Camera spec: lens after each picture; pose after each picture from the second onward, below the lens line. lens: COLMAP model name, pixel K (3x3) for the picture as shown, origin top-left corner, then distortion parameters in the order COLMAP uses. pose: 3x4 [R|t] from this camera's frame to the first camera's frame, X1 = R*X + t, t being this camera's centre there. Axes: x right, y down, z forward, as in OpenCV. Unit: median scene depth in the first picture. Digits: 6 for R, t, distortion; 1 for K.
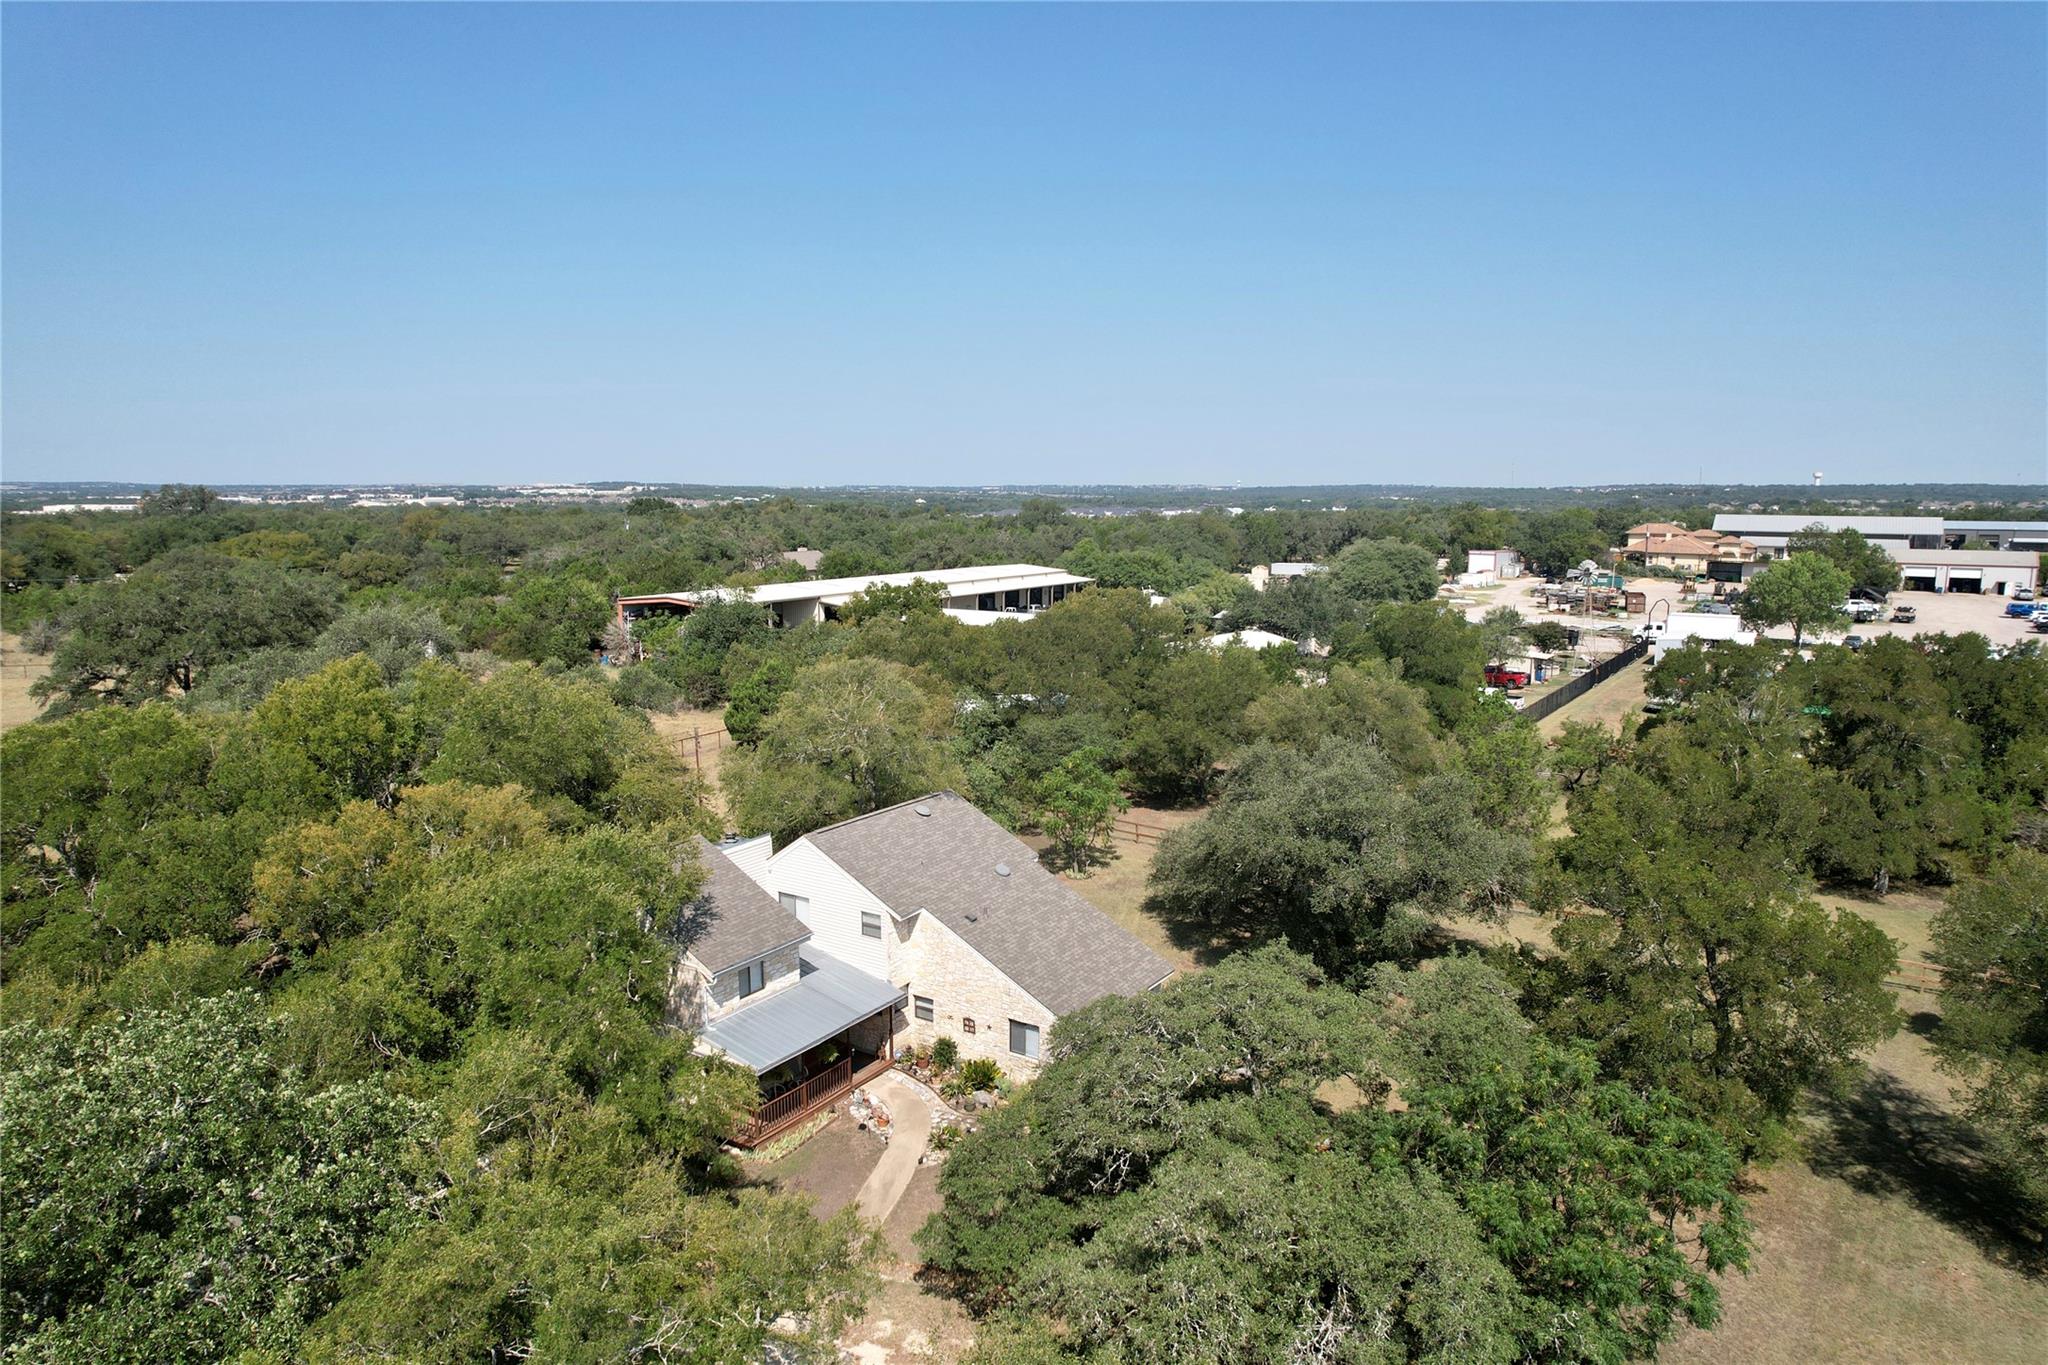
lens RADIAL K [[1311.4, 0, 1023.8], [0, 1311.4, 691.8], [0, 0, 1]] dist [-0.063455, 0.052440]
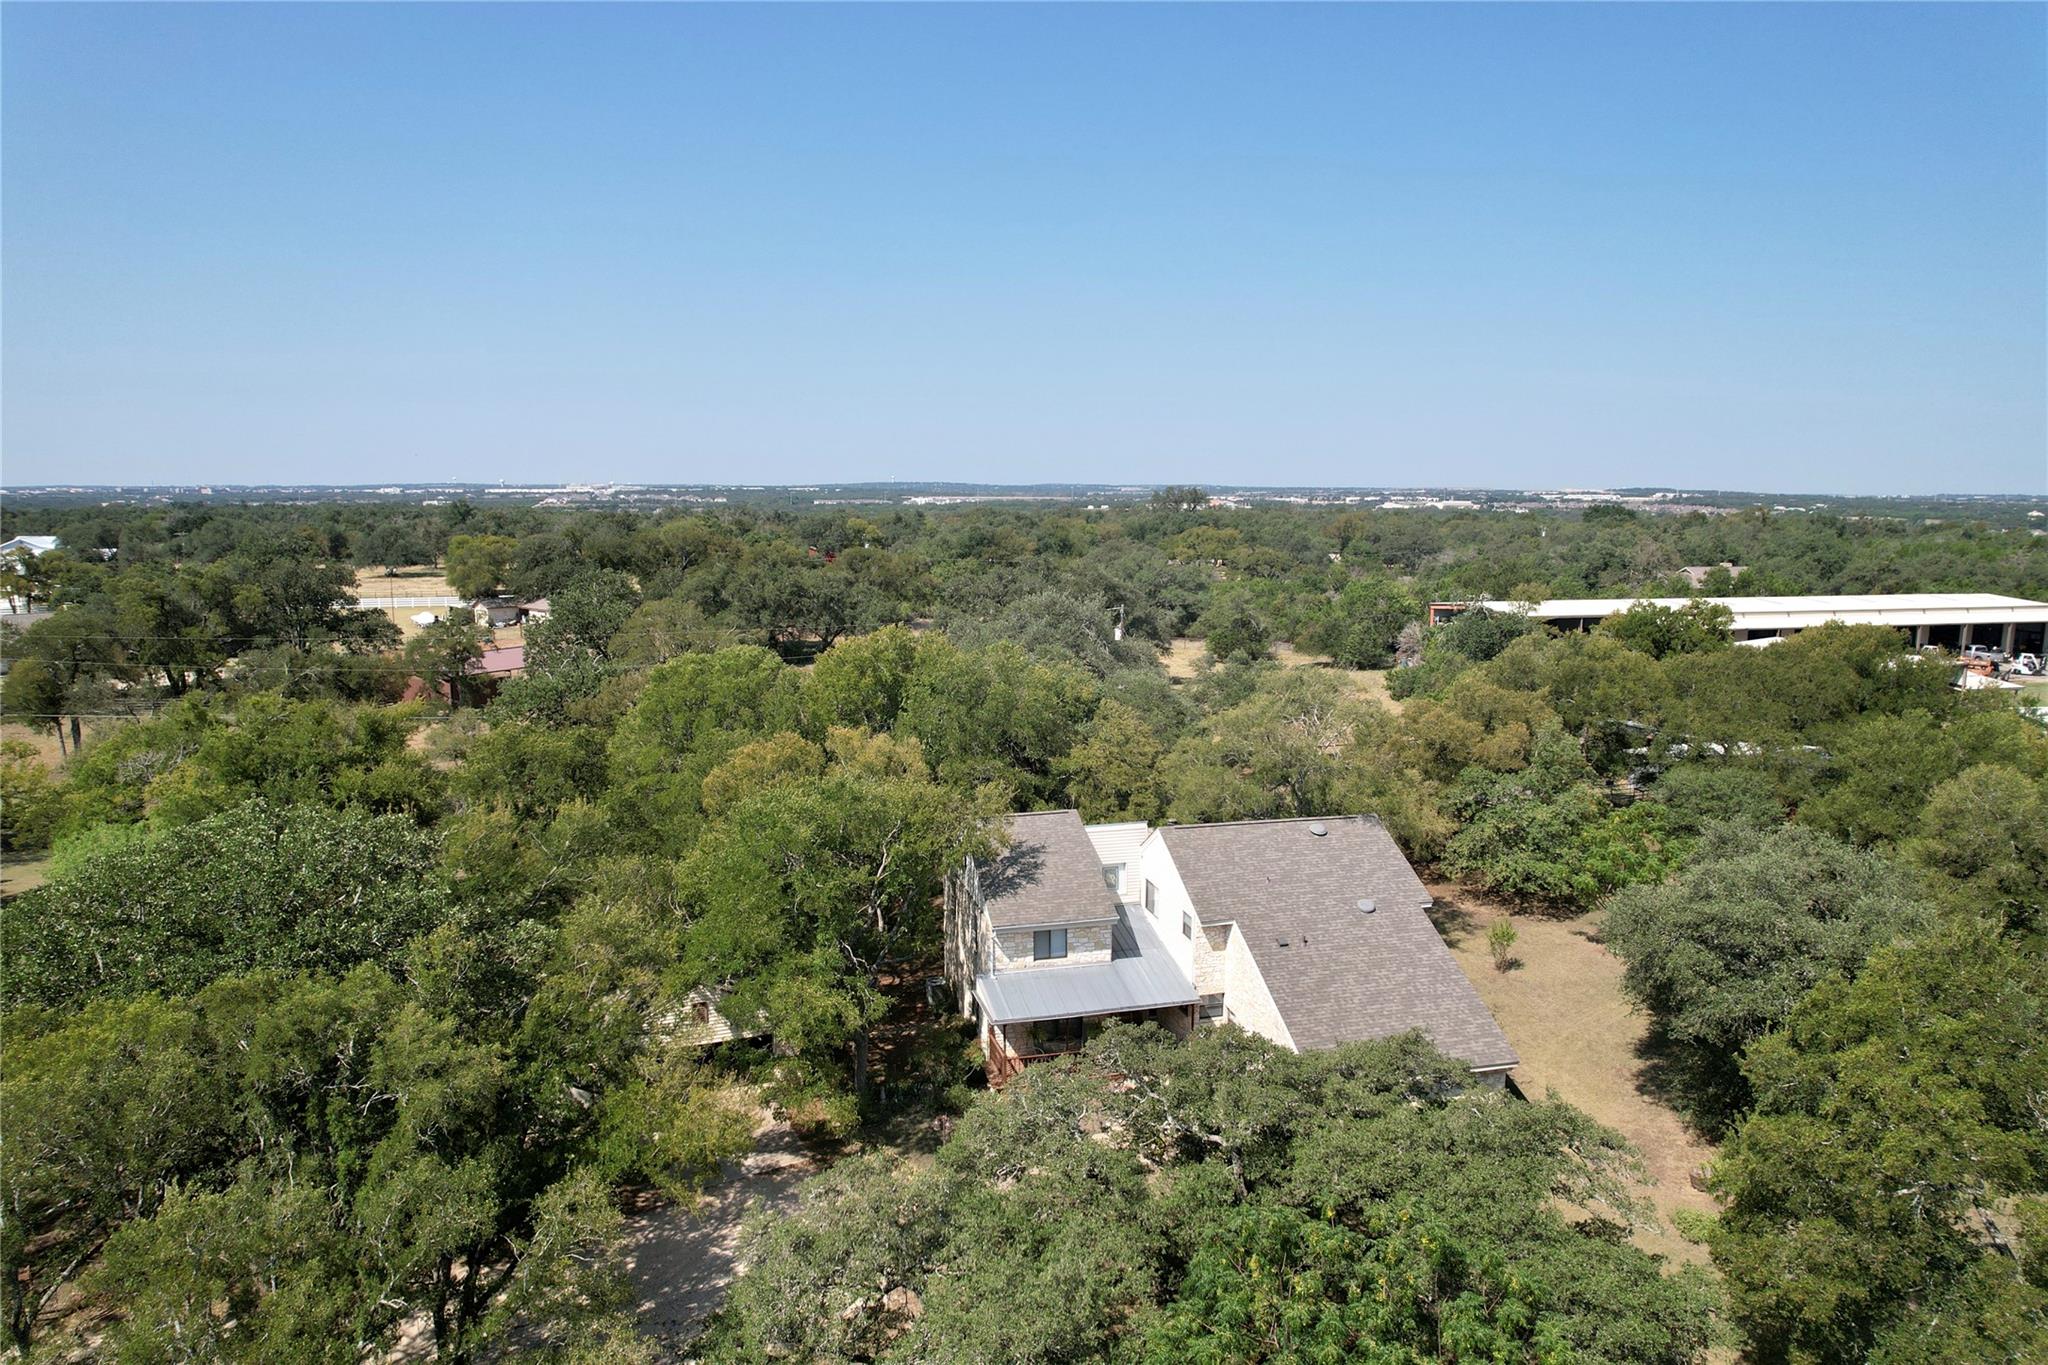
lens RADIAL K [[1311.4, 0, 1021.5], [0, 1311.4, 683.5], [0, 0, 1]] dist [-0.063455, 0.052440]
pose [[0.729811, 0.101426, -0.676083, 0.205750], [-0.108162, 0.993608, 0.032304, -0.011513], [0.675039, 0.049550, 0.736117, 0.074463]]
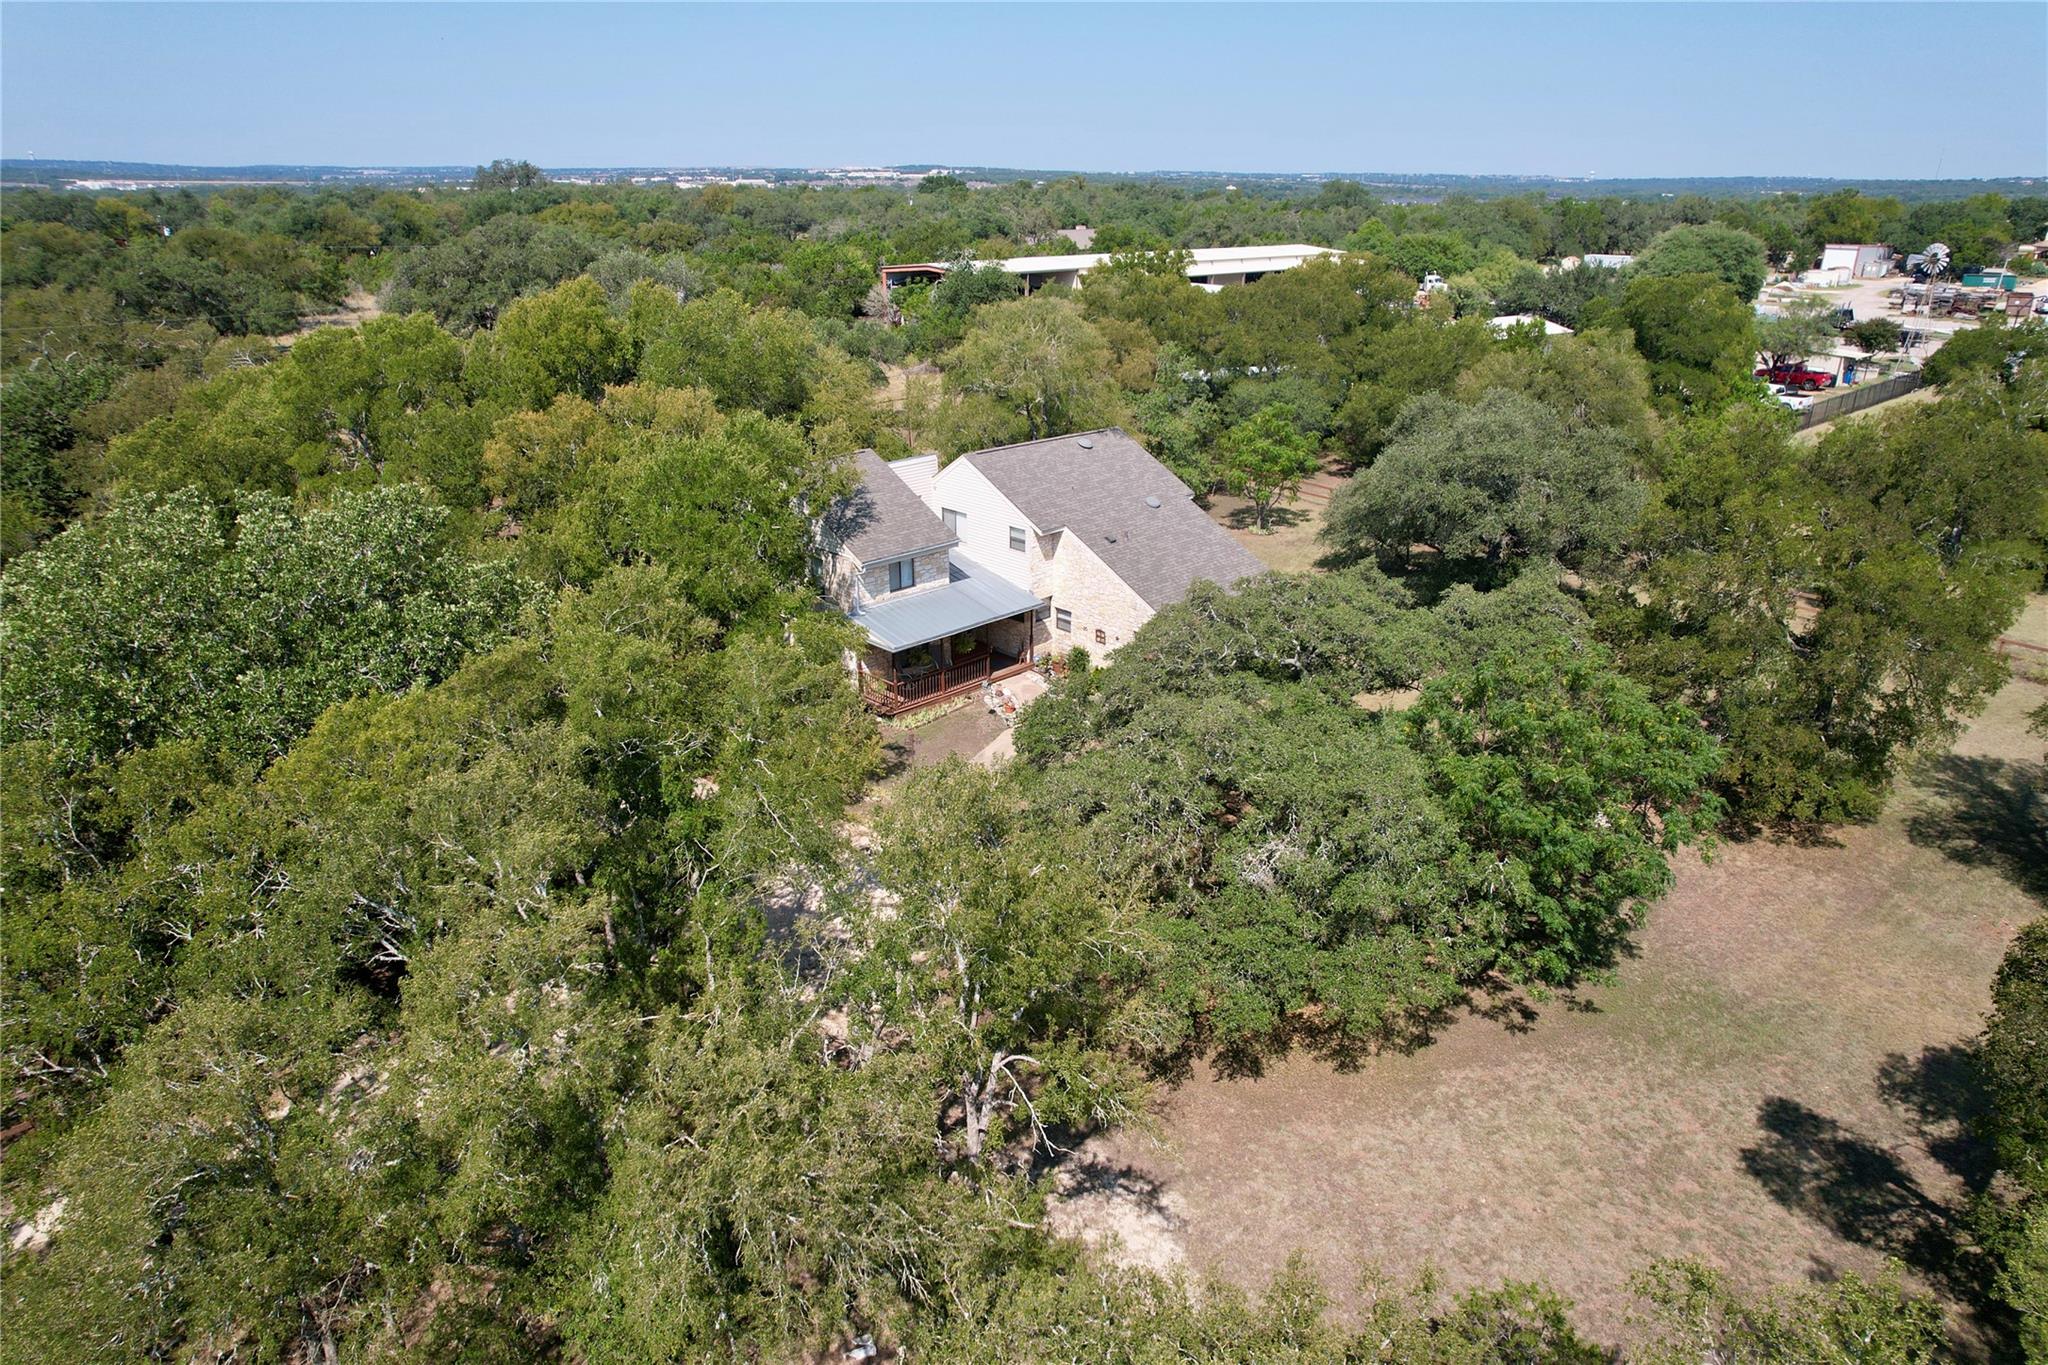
lens RADIAL K [[1311.4, 0, 1028.7], [0, 1311.4, 692.9], [0, 0, 1]] dist [-0.063455, 0.052440]
pose [[0.974721, 0.086894, -0.205834, 0.057564], [-0.038799, 0.973105, 0.227069, 0.025205], [0.220029, -0.213343, 0.951878, -0.027066]]
